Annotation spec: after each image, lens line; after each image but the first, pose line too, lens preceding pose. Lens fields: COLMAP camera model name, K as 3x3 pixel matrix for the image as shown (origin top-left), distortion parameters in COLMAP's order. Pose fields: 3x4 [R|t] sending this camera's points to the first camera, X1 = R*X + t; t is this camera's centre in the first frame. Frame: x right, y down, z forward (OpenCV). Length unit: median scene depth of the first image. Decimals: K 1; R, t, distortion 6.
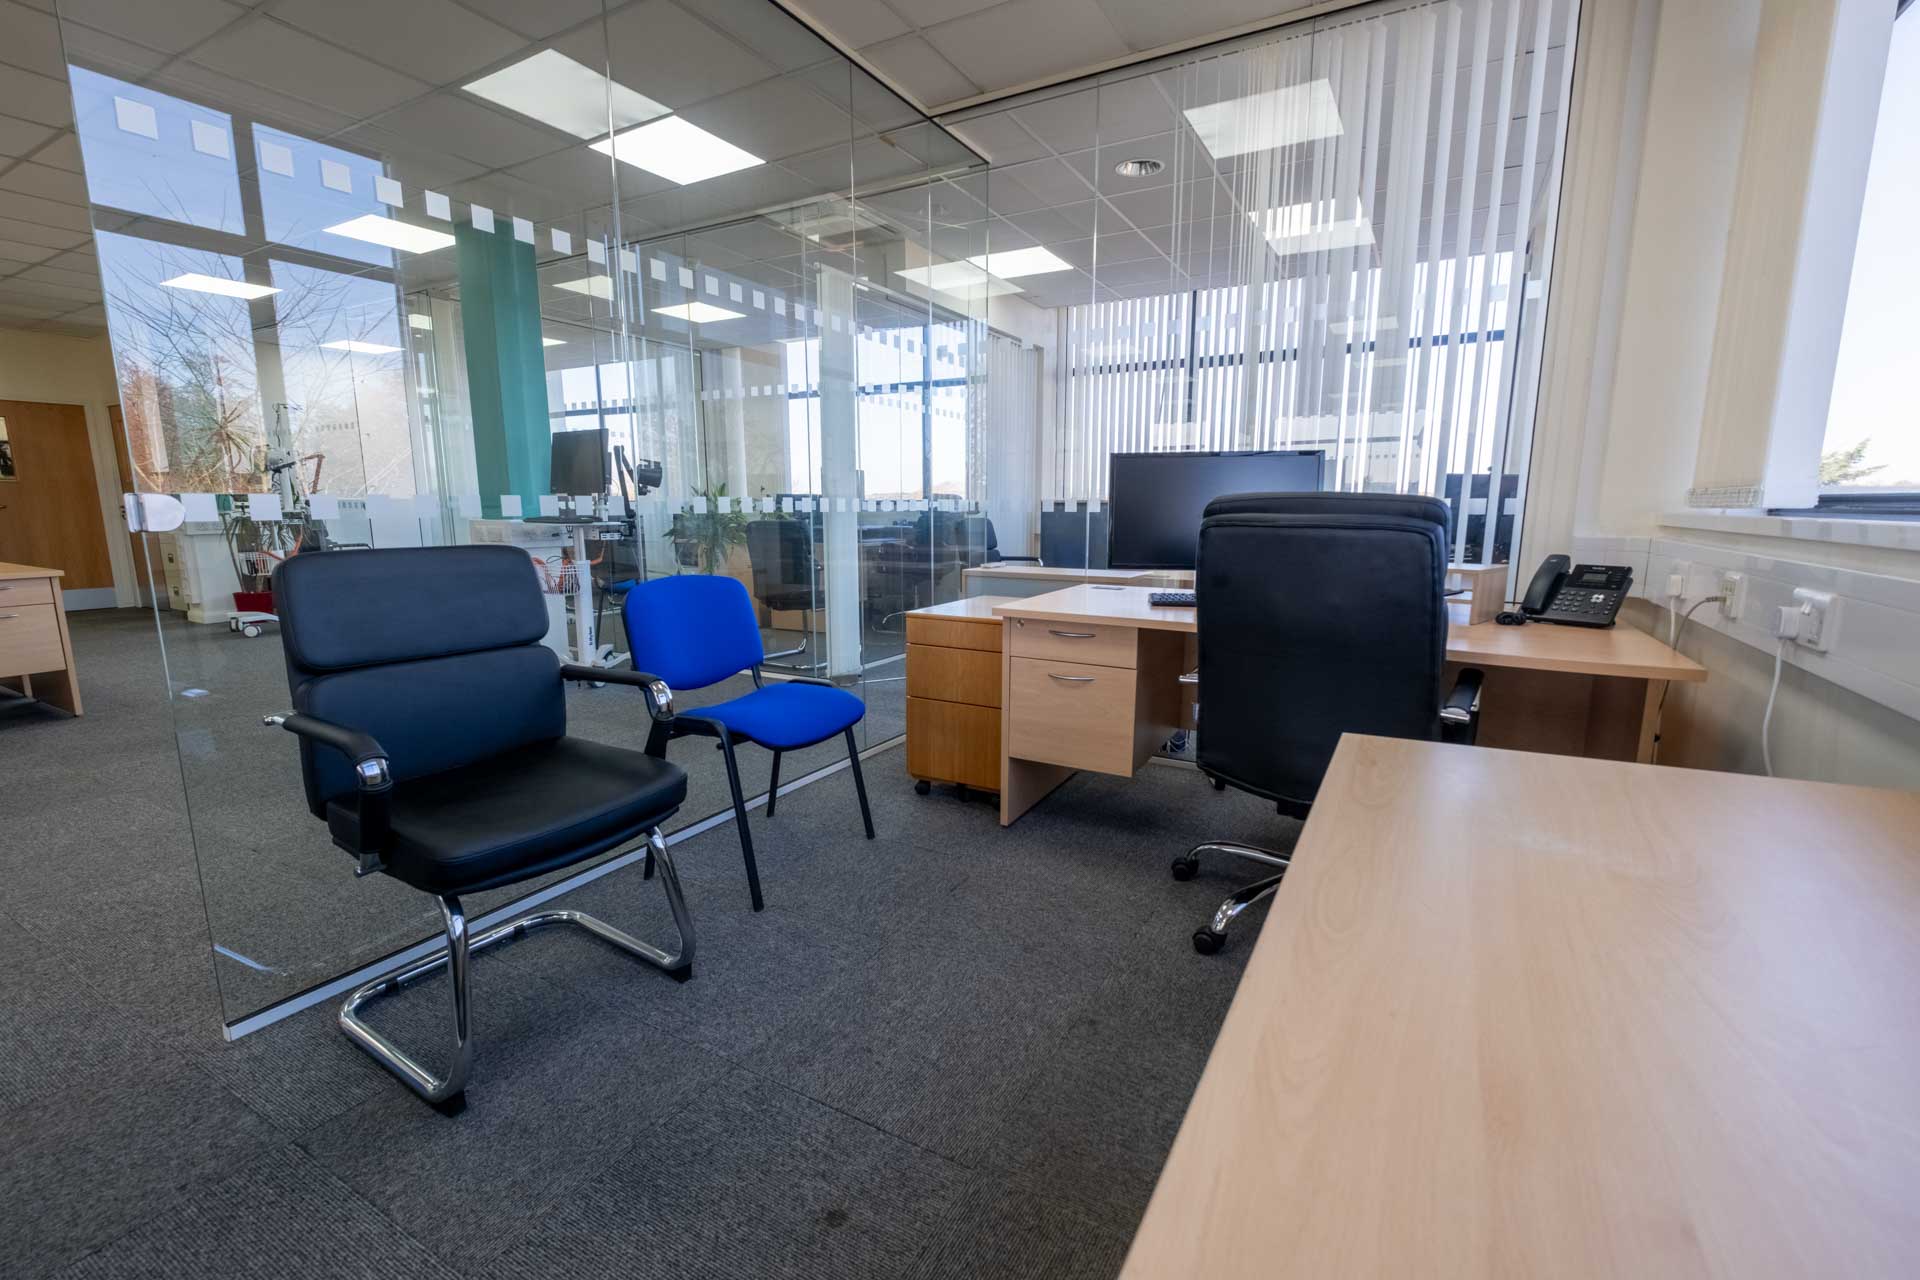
lens RADIAL K [[832.7, 0, 959.5], [0, 832.7, 651.2], [0, 0, 1]] dist [0.003172, -0.004333]
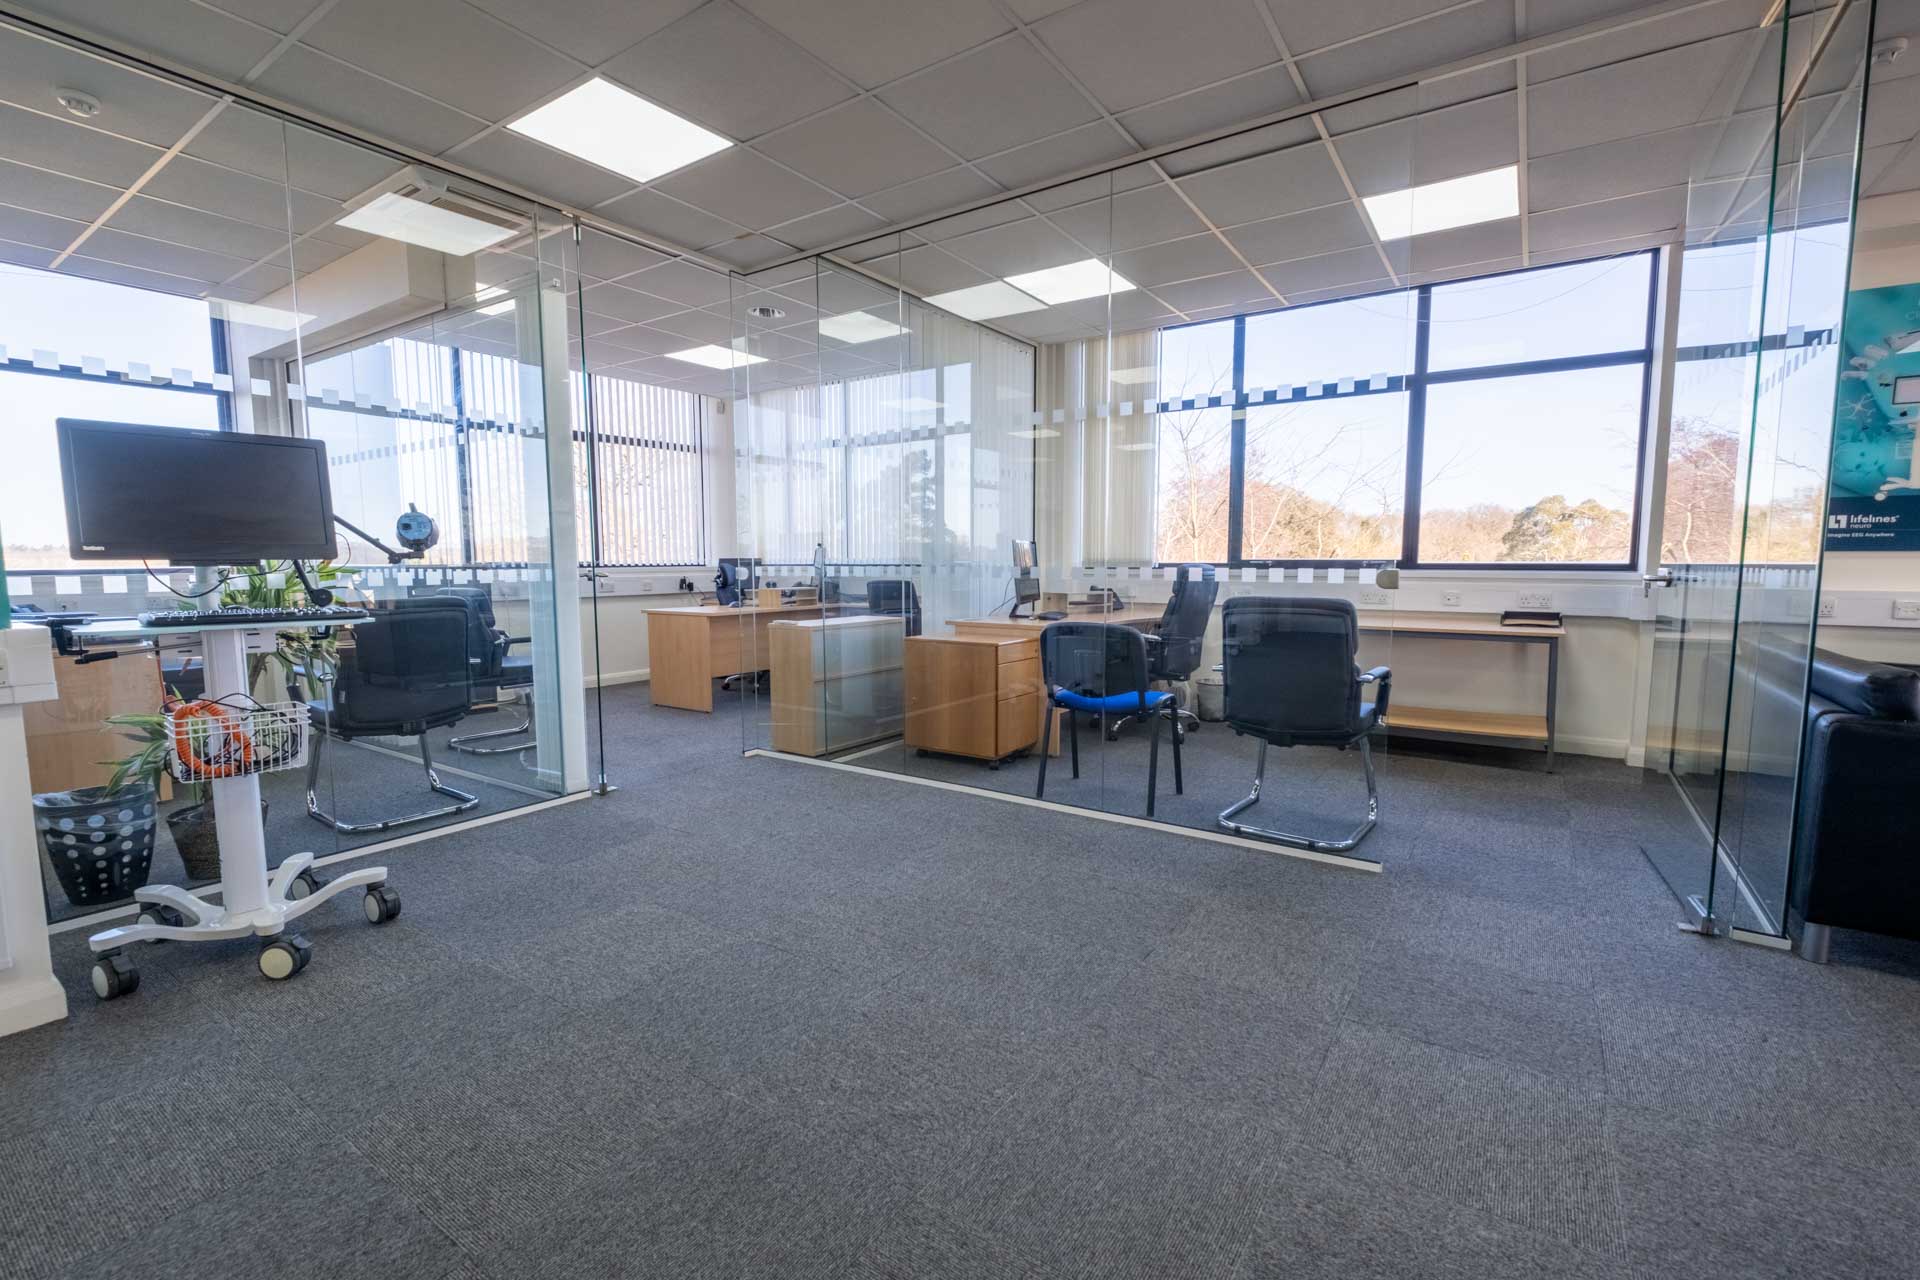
lens RADIAL K [[832.7, 0, 958.5], [0, 832.7, 644.3], [0, 0, 1]] dist [0.003172, -0.004333]
pose [[0.087584, -0.098907, 0.991235, -0.812639], [0.178198, 0.980564, 0.082097, -0.094925], [-0.980089, 0.169445, 0.103507, 0.490062]]
